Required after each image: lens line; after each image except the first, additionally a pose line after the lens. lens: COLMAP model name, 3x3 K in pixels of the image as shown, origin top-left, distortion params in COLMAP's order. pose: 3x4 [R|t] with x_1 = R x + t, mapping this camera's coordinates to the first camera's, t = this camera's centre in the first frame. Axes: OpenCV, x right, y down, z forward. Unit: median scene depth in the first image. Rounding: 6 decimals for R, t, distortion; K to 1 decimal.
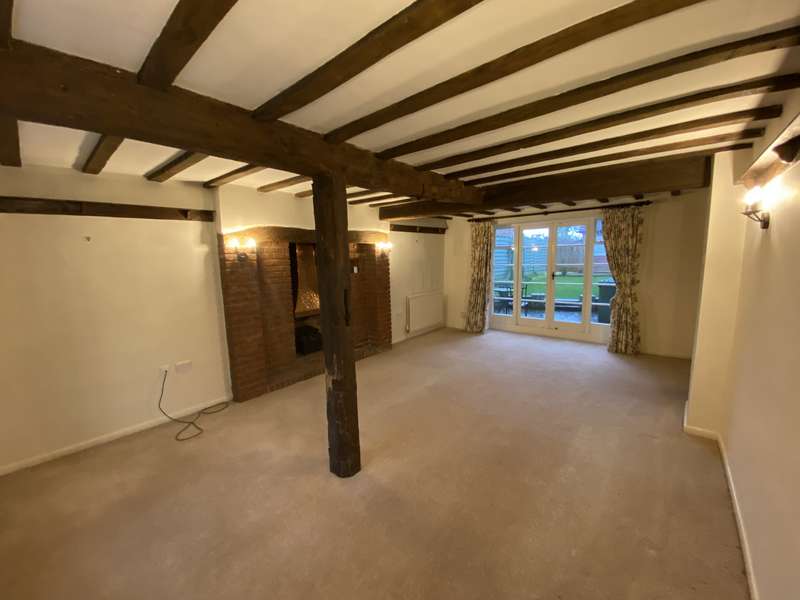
lens RADIAL K [[318.0, 0, 400.0], [0, 318.0, 300.0], [0, 0, 1]] dist [-0.001160, -0.000218]
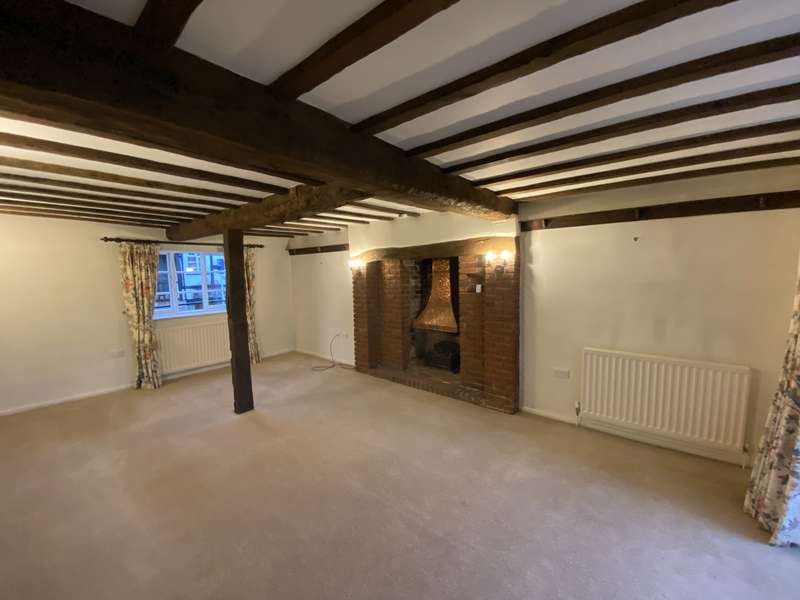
lens RADIAL K [[318.0, 0, 400.0], [0, 318.0, 300.0], [0, 0, 1]] dist [-0.001160, -0.000218]
pose [[-0.005632, 0.124774, -0.992169, 0.739786], [-0.105174, 0.986608, 0.124671, -0.167553], [0.994438, 0.105053, 0.007567, 0.937437]]
